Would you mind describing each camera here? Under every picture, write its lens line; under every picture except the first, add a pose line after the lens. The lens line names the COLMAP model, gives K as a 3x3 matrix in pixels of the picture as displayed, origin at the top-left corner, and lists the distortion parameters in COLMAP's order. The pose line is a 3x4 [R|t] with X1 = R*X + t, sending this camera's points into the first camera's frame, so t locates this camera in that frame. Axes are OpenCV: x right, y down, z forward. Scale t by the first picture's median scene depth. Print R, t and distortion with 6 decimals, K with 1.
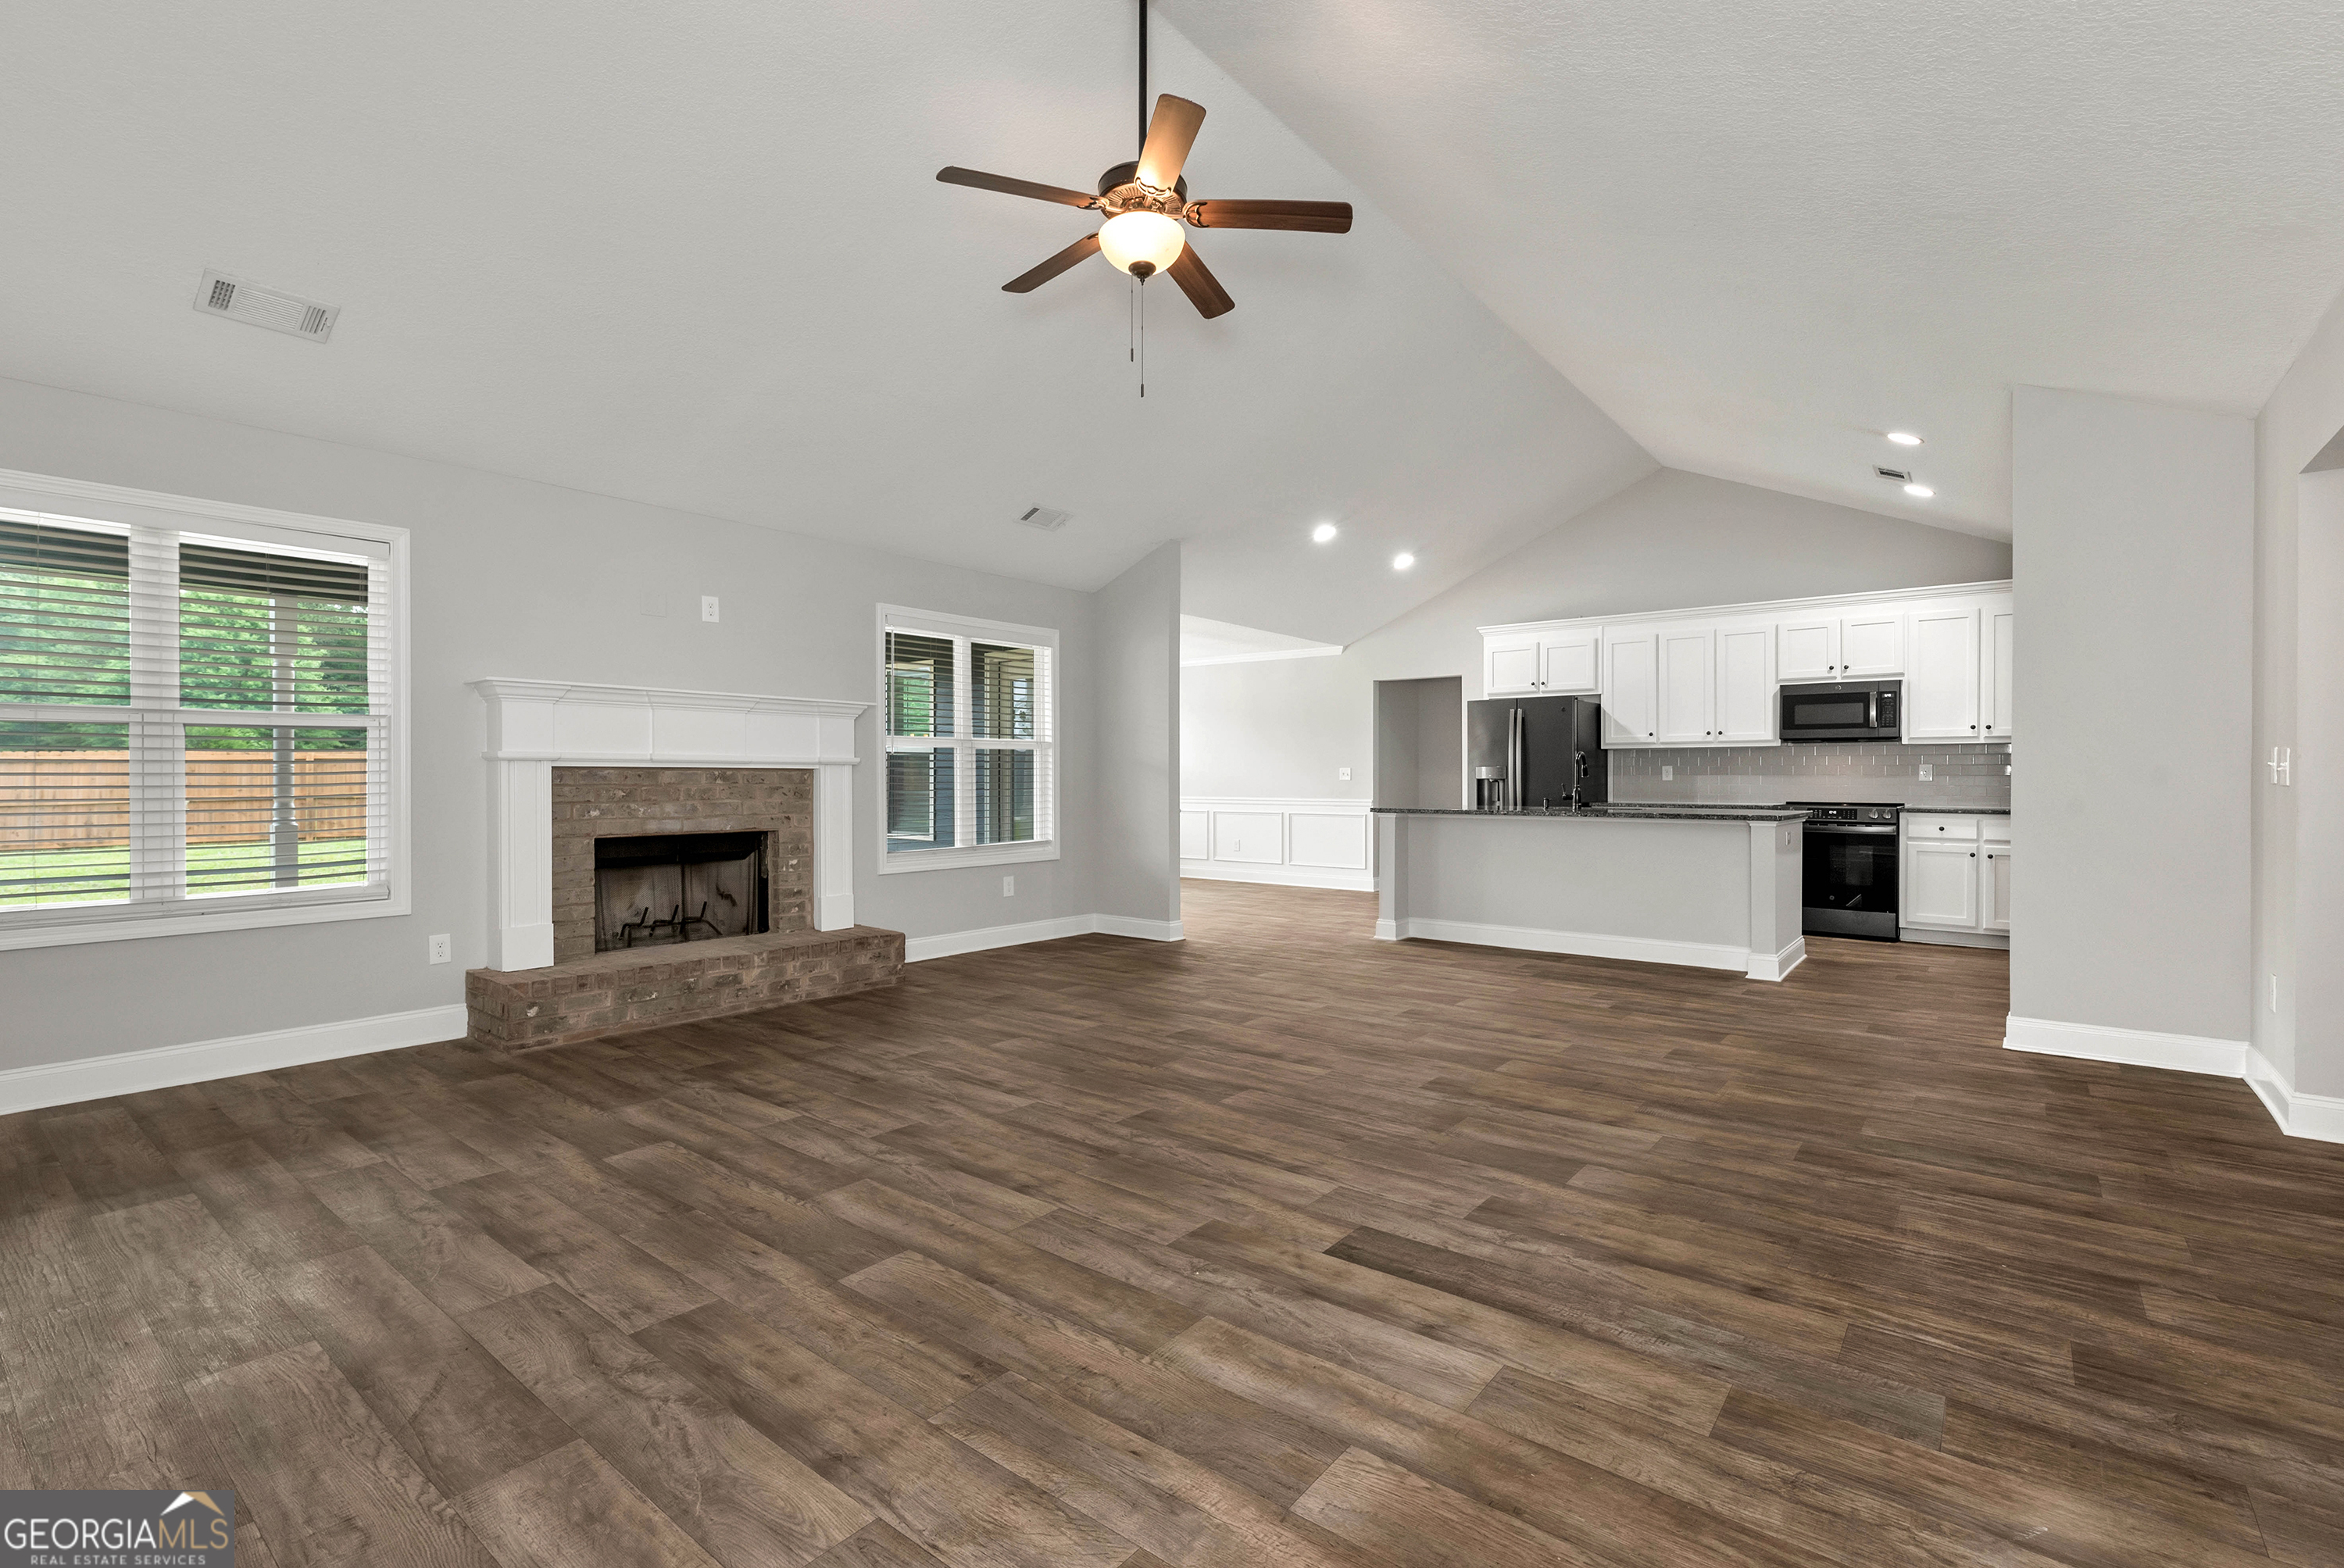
lens RADIAL K [[1046.0, 0, 1167.3], [0, 1046.0, 777.2], [0, 0, 1]] dist [0.001896, -0.000399]
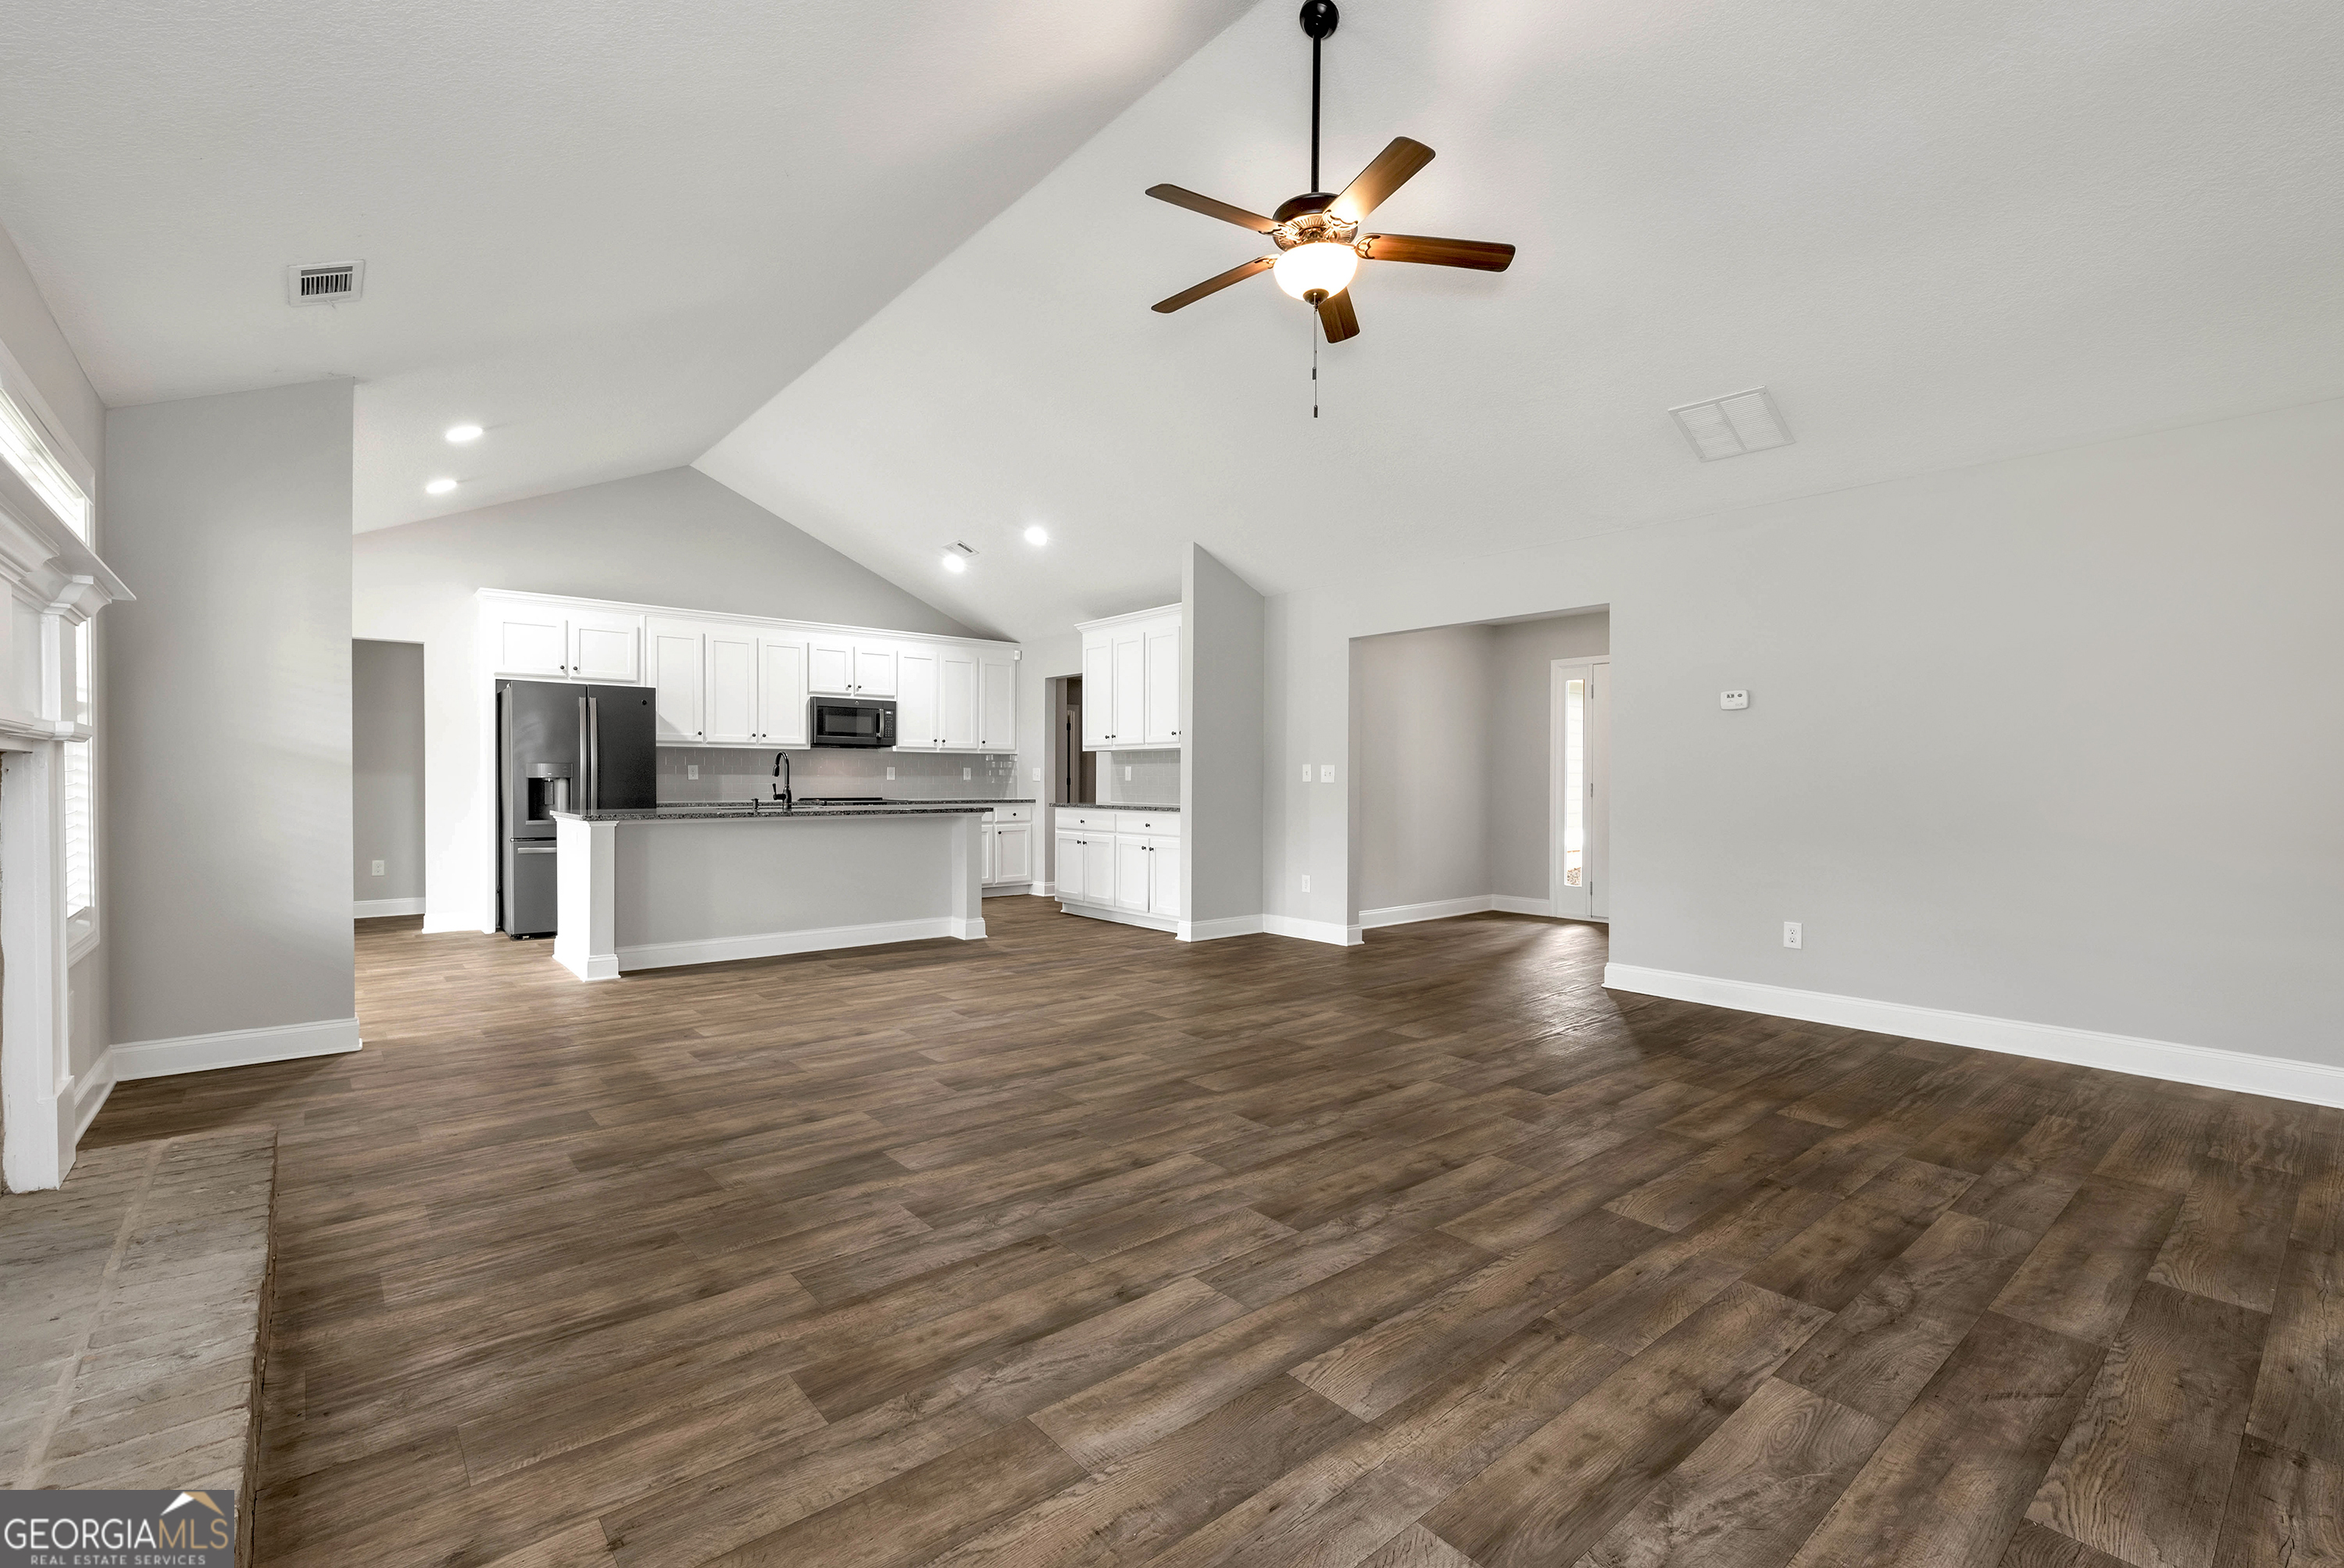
lens RADIAL K [[1046.0, 0, 1172.7], [0, 1046.0, 770.4], [0, 0, 1]] dist [0.001896, -0.000399]
pose [[0.190168, 0.008176, 0.981718, -0.663389], [-0.003626, 0.999964, -0.007626, 0.000590], [-0.981745, -0.002110, 0.190191, 0.576708]]
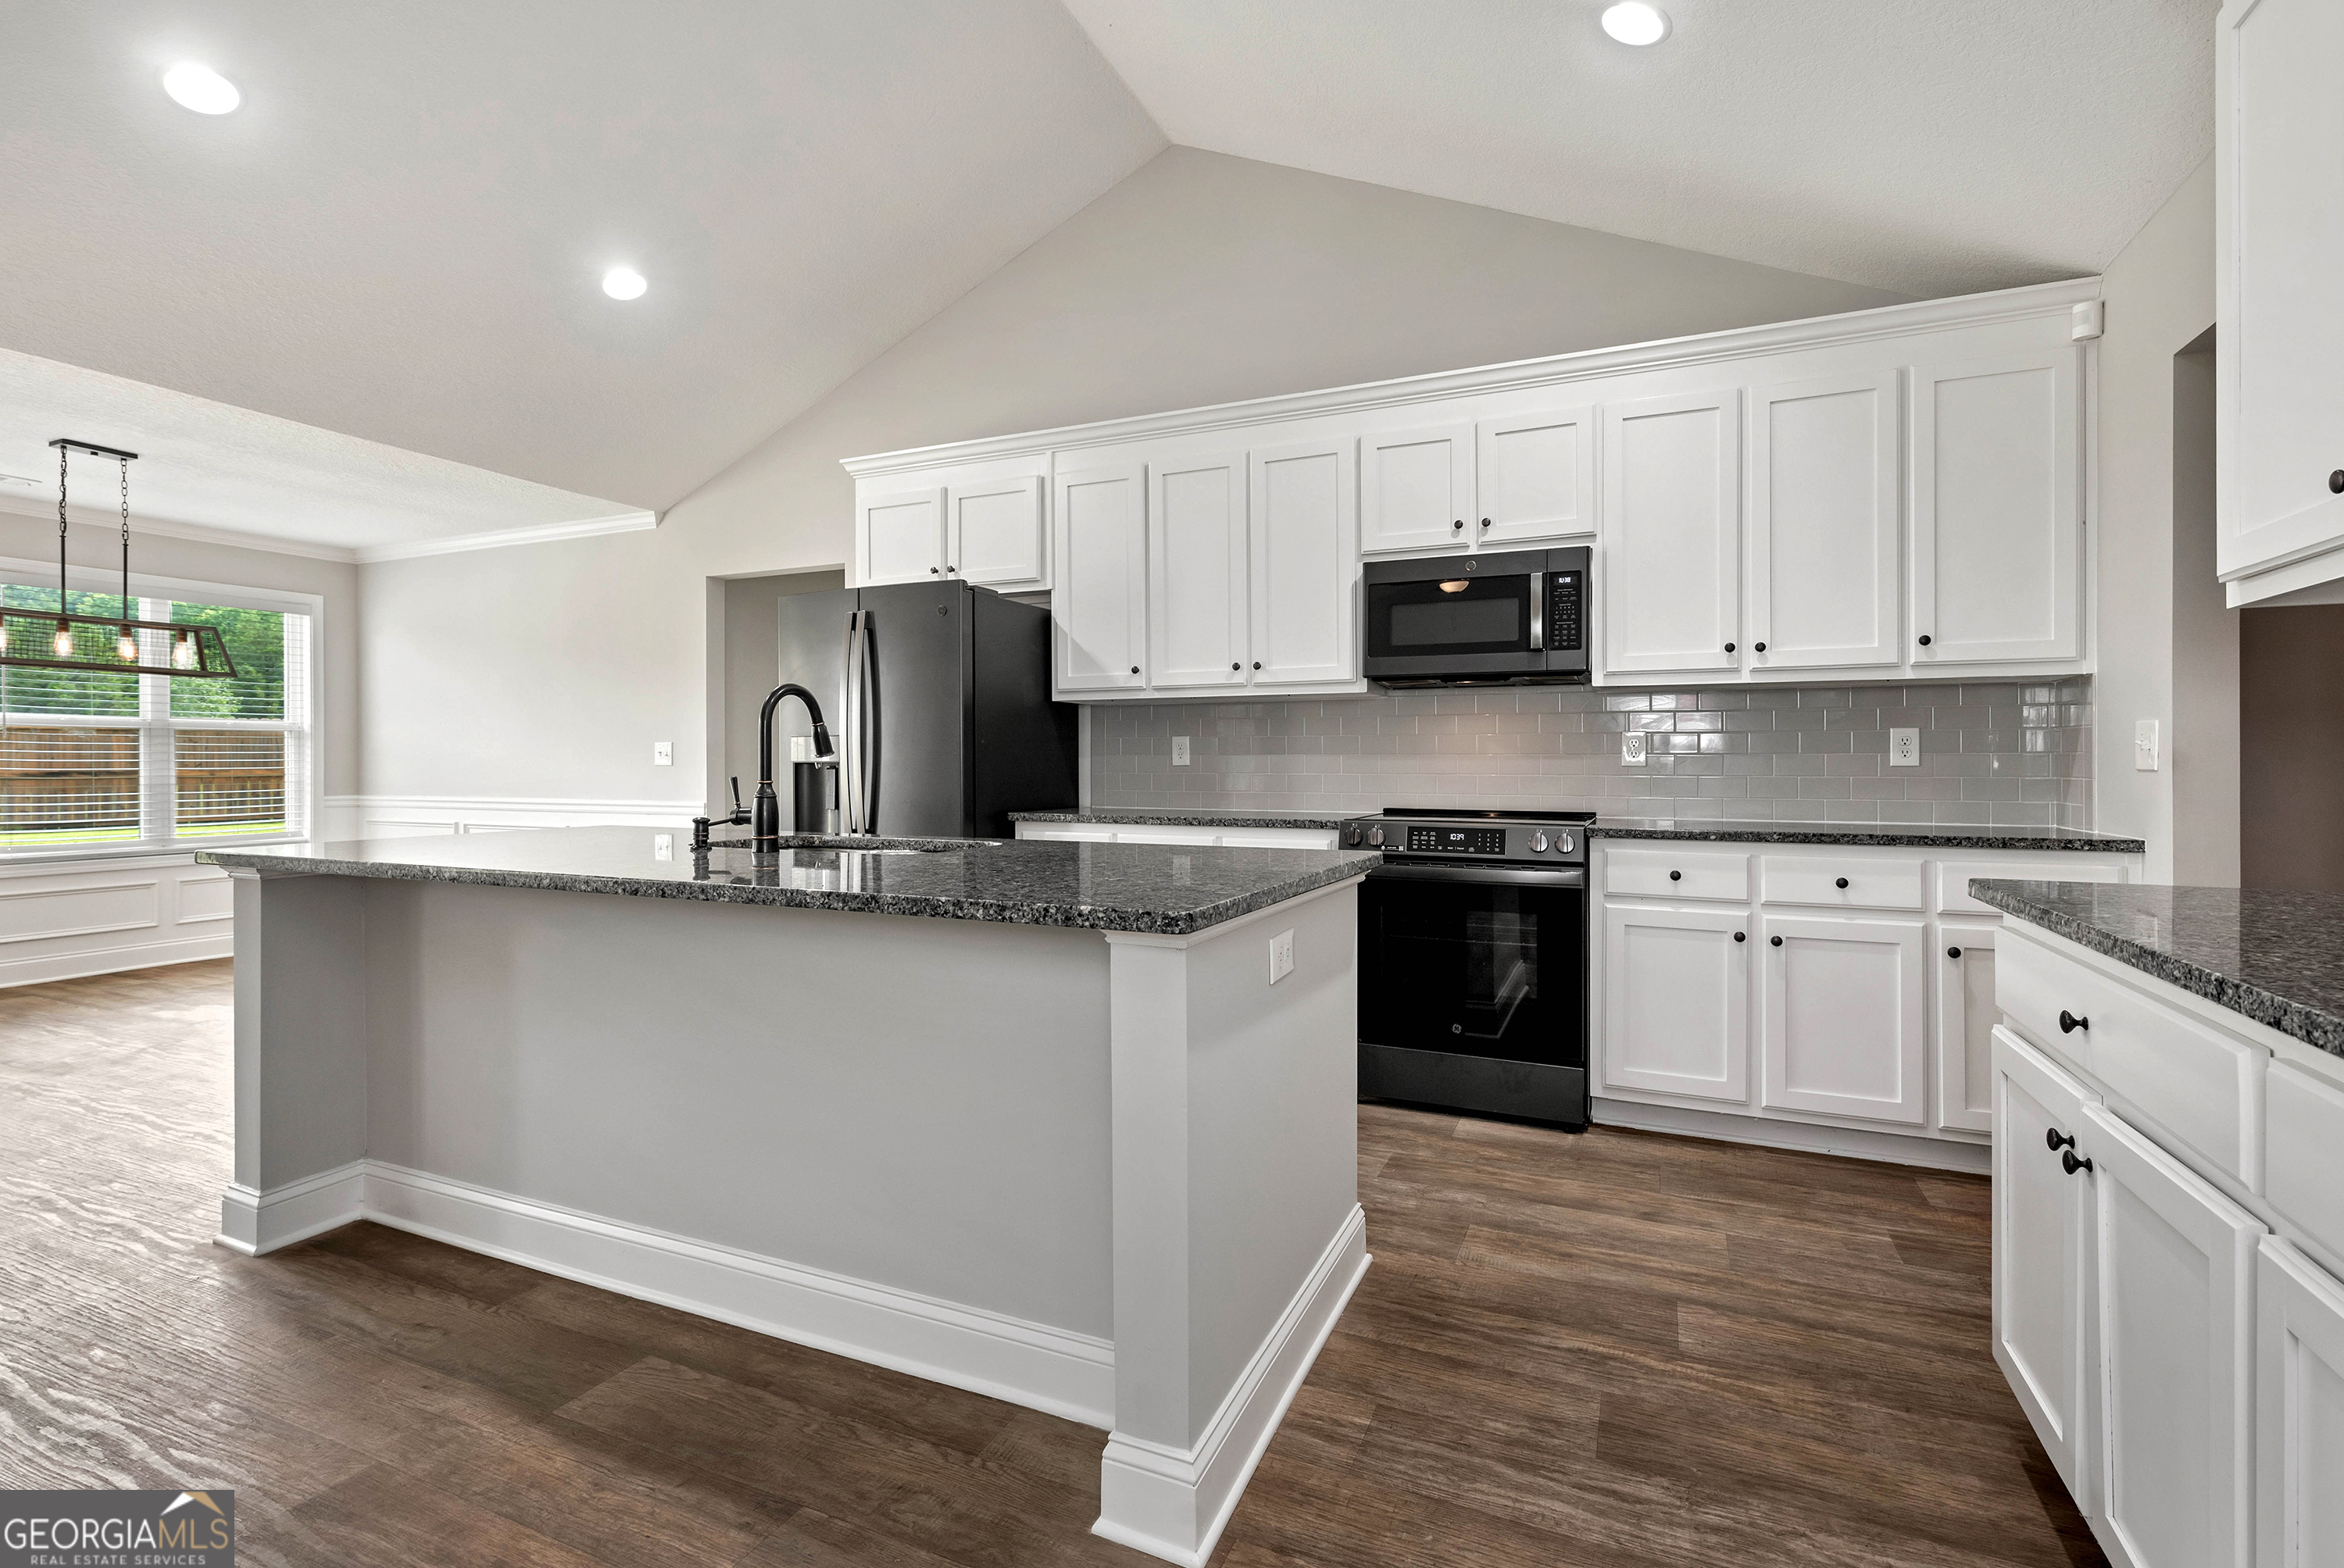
lens RADIAL K [[1046.0, 0, 1185.8], [0, 1046.0, 761.5], [0, 0, 1]] dist [0.001896, -0.000399]
pose [[0.963173, -0.000768, 0.268882, 0.553467], [0.000985, 0.999999, -0.000674, 0.002120], [-0.268881, 0.000914, 0.963173, 0.824673]]
